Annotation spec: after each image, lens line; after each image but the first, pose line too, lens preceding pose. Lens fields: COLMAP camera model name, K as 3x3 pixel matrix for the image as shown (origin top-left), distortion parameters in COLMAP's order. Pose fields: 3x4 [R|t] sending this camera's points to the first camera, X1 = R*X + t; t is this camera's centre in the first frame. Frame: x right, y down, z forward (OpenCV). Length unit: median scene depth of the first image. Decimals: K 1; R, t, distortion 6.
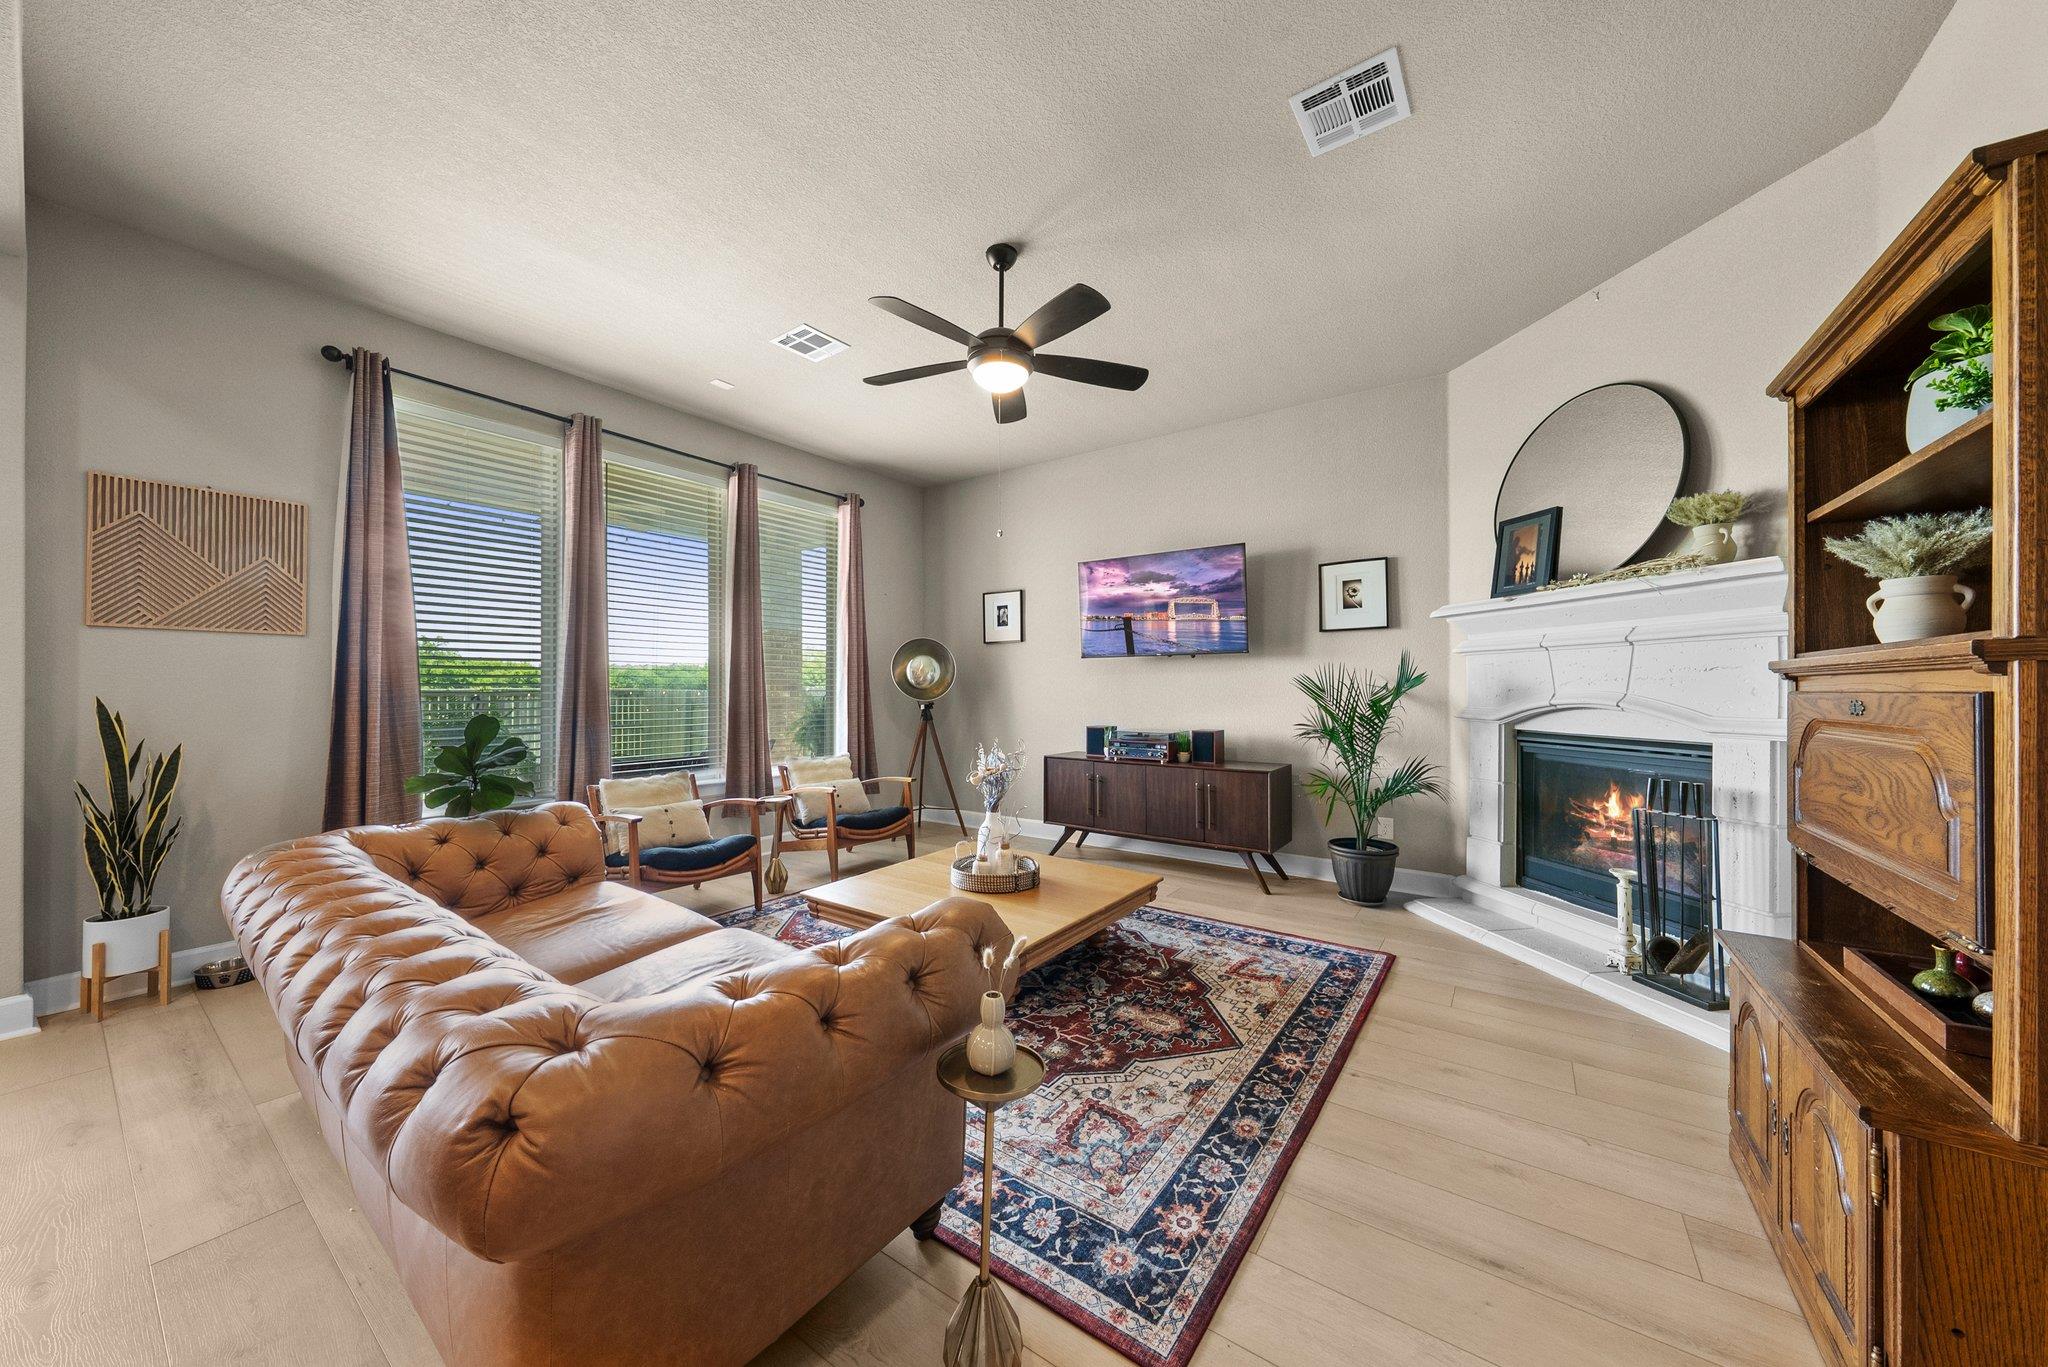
lens RADIAL K [[708.1, 0, 1025.4], [0, 708.1, 682.3], [0, 0, 1]] dist [0.000766, 0.000632]
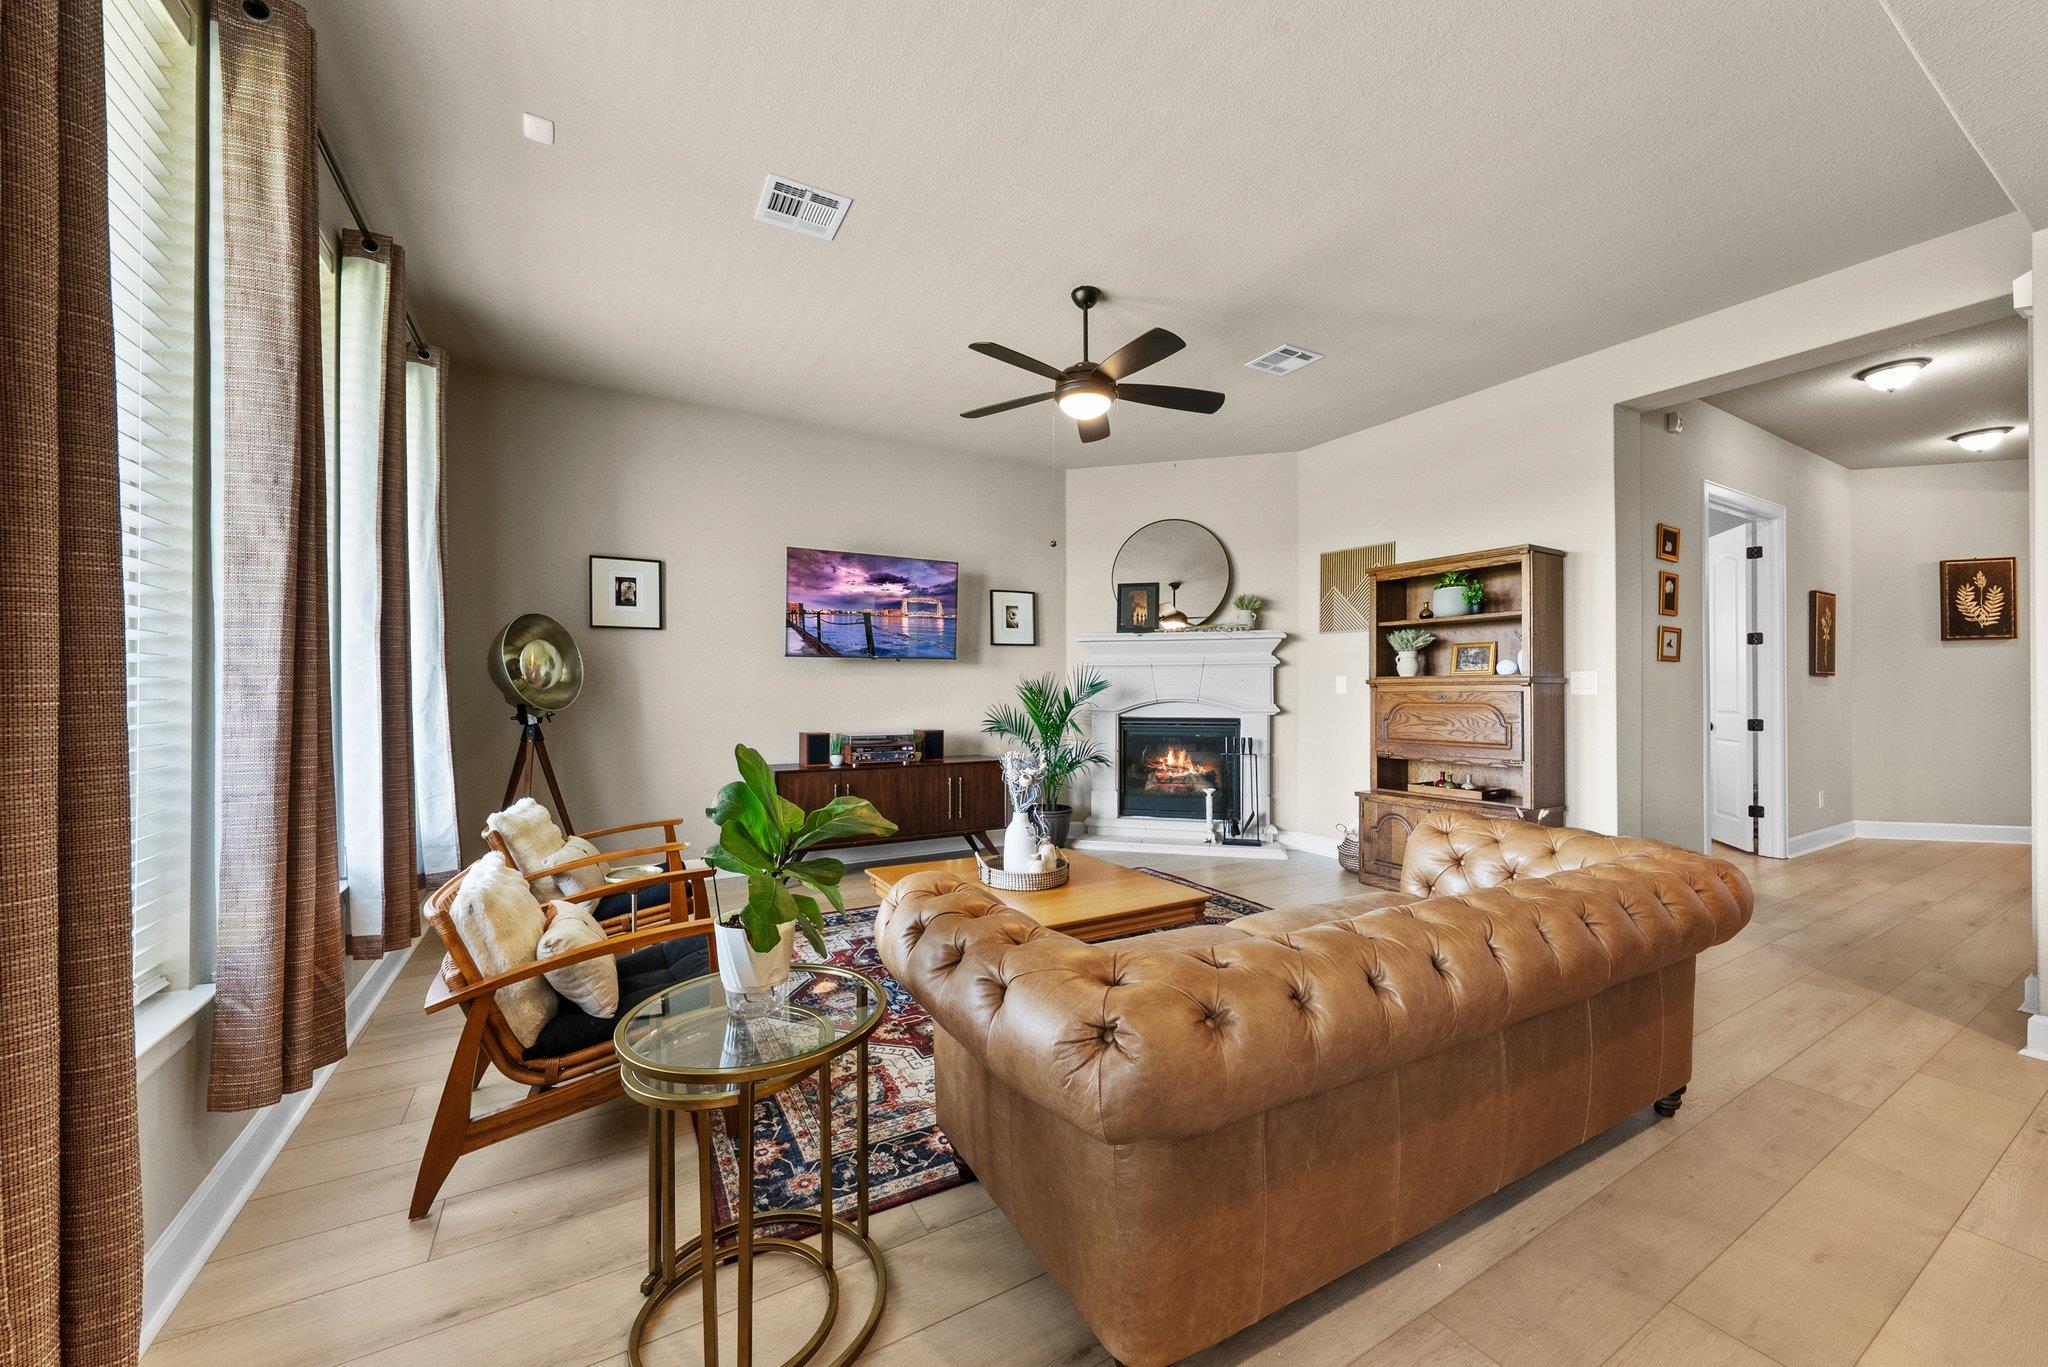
lens RADIAL K [[764.3, 0, 1018.2], [0, 764.3, 686.4], [0, 0, 1]] dist [-0.002545, -0.000038]
pose [[0.418250, 0.006306, 0.908310, -0.958336], [-0.007256, 0.999967, -0.003601, 0.006374], [-0.908303, -0.005085, 0.418282, 0.502137]]
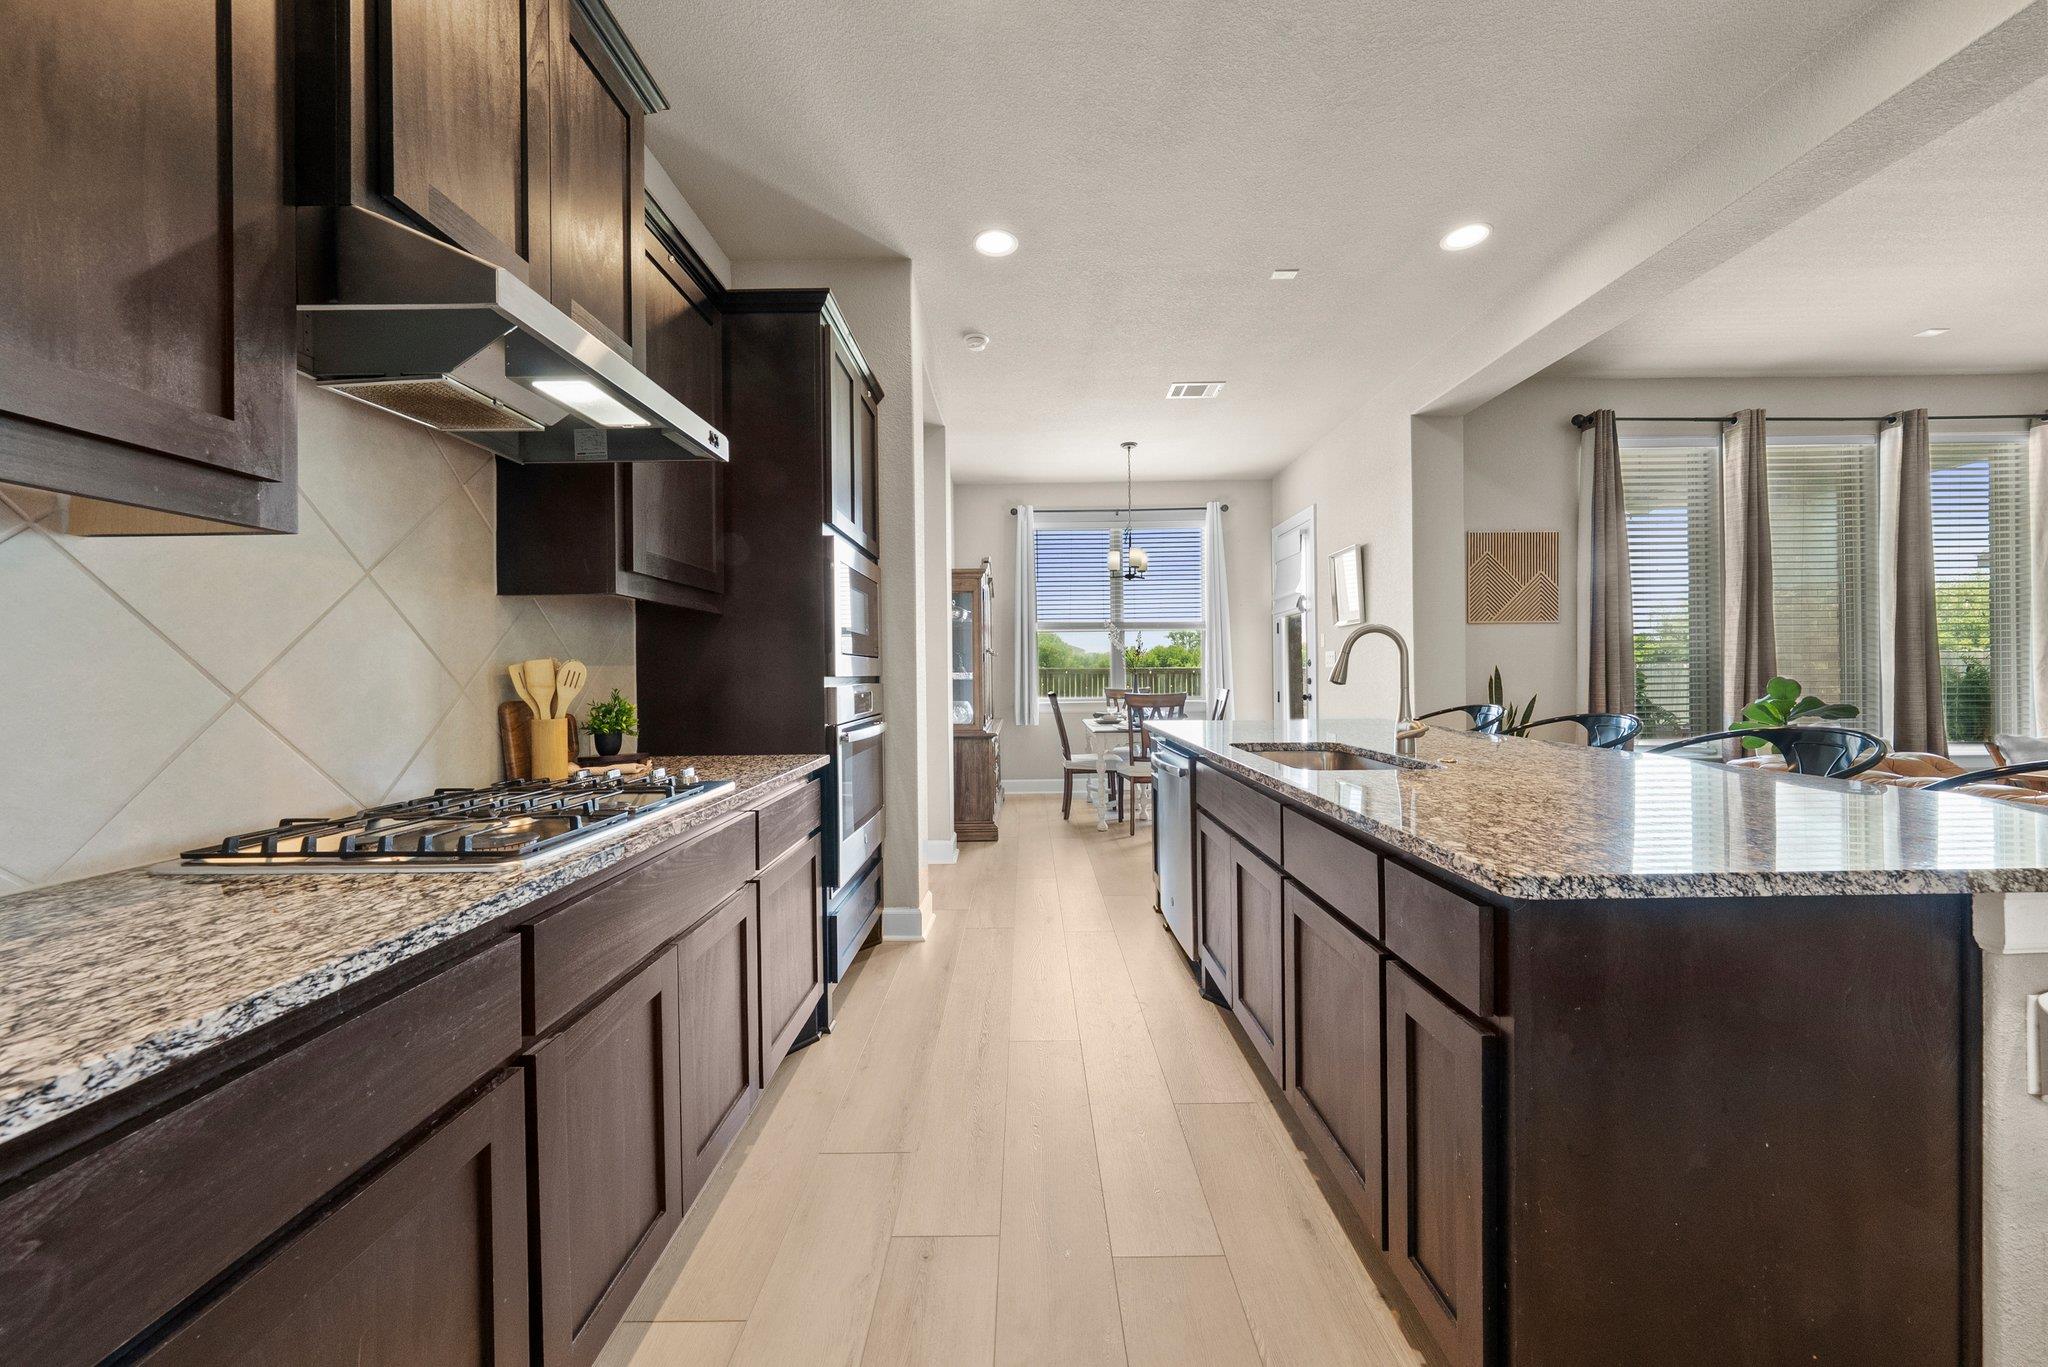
lens RADIAL K [[708.1, 0, 1018.9], [0, 708.1, 674.1], [0, 0, 1]] dist [0.000766, 0.000632]
pose [[0.581259, -0.001932, -0.813716, -0.431274], [0.016208, 0.999826, 0.009204, 0.006576], [0.813557, -0.018539, 0.581190, -0.645409]]
